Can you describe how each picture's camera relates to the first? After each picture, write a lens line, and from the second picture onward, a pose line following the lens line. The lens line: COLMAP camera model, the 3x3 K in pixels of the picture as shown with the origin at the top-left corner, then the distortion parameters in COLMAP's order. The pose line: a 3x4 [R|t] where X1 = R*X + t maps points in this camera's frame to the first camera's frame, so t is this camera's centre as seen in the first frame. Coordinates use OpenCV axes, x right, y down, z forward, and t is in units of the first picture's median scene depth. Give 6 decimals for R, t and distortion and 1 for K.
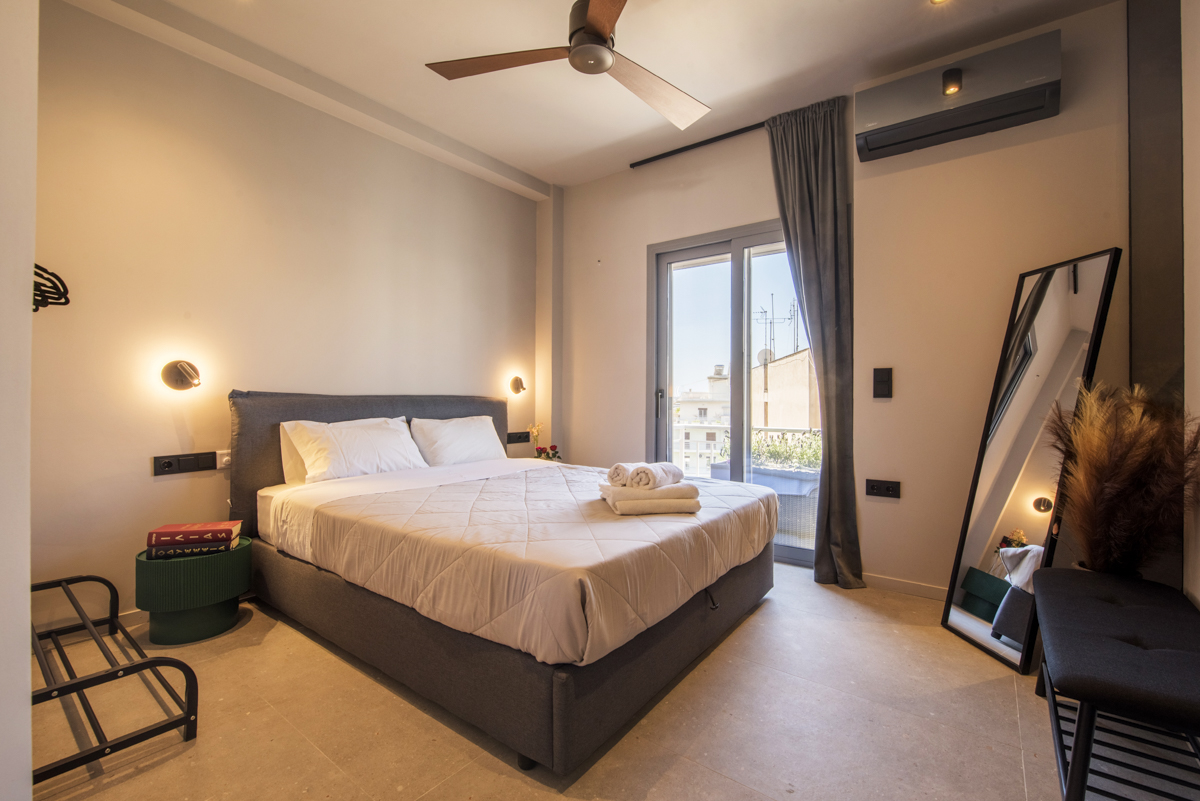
lens RADIAL K [[489.4, 0, 620.2], [0, 489.4, 399.8], [0, 0, 1]] dist [-0.001045, -0.000094]
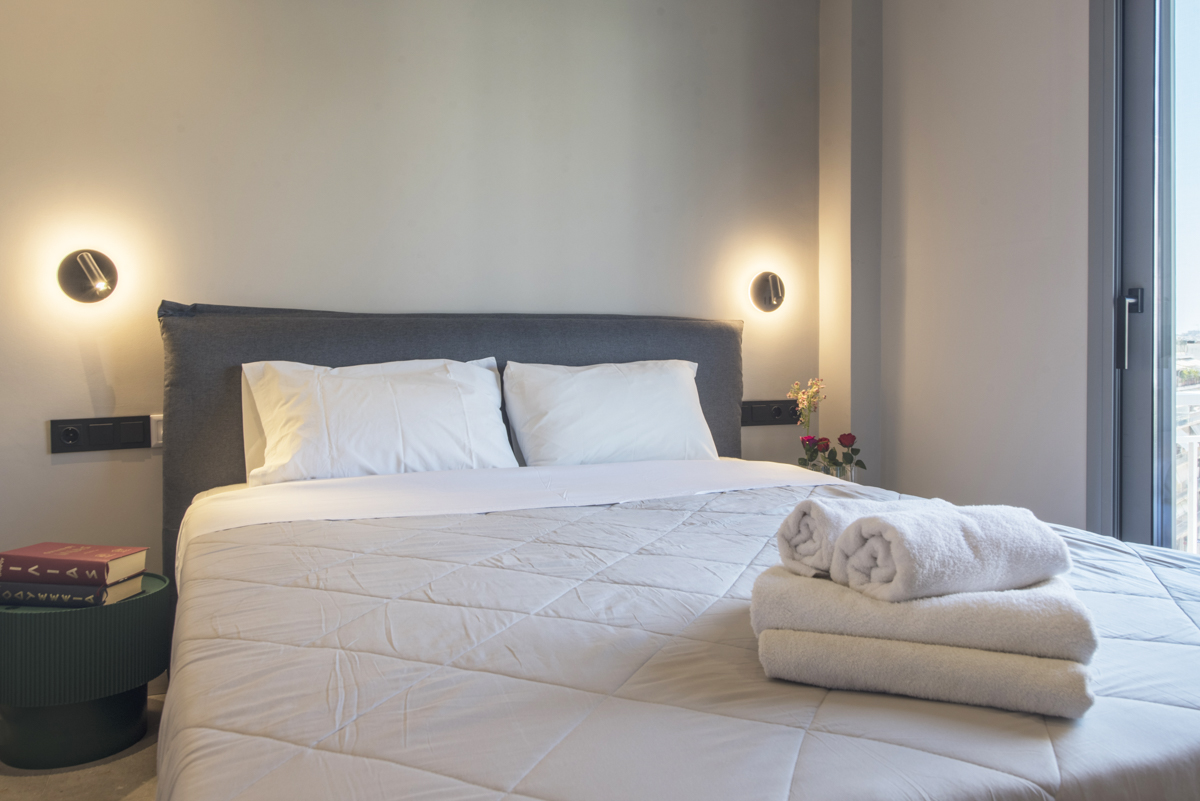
lens RADIAL K [[900.9, 0, 657.2], [0, 900.9, 351.9], [0, 0, 1]] dist [0.003710, -0.003889]
pose [[0.864725, -0.000363, -0.502246, 0.172268], [0.002677, 0.999989, 0.003885, 0.033092], [0.502239, -0.004704, 0.864716, 0.417857]]
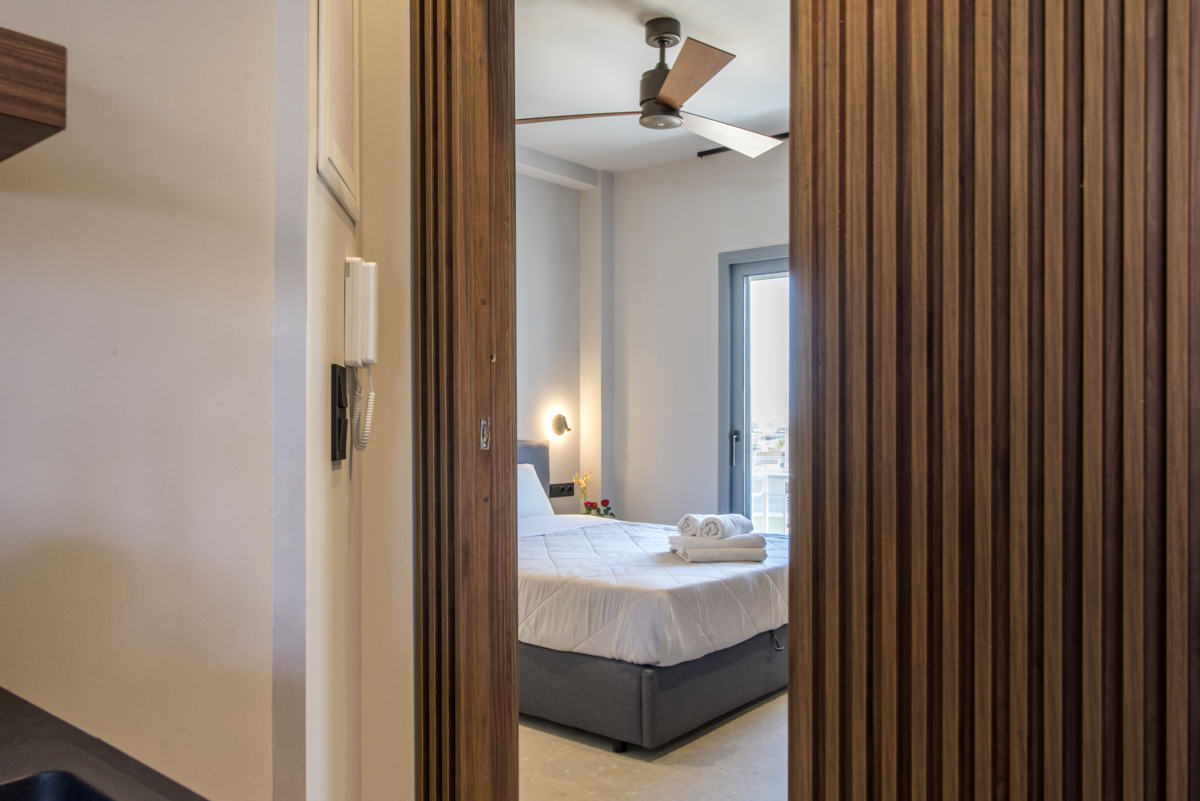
lens RADIAL K [[900.9, 0, 657.2], [0, 900.9, 351.9], [0, 0, 1]] dist [0.003710, -0.003889]
pose [[0.999686, -0.003432, -0.024803, -0.018767], [0.001535, 0.997098, -0.076111, -0.059828], [0.024993, 0.076049, 0.996791, -0.819599]]
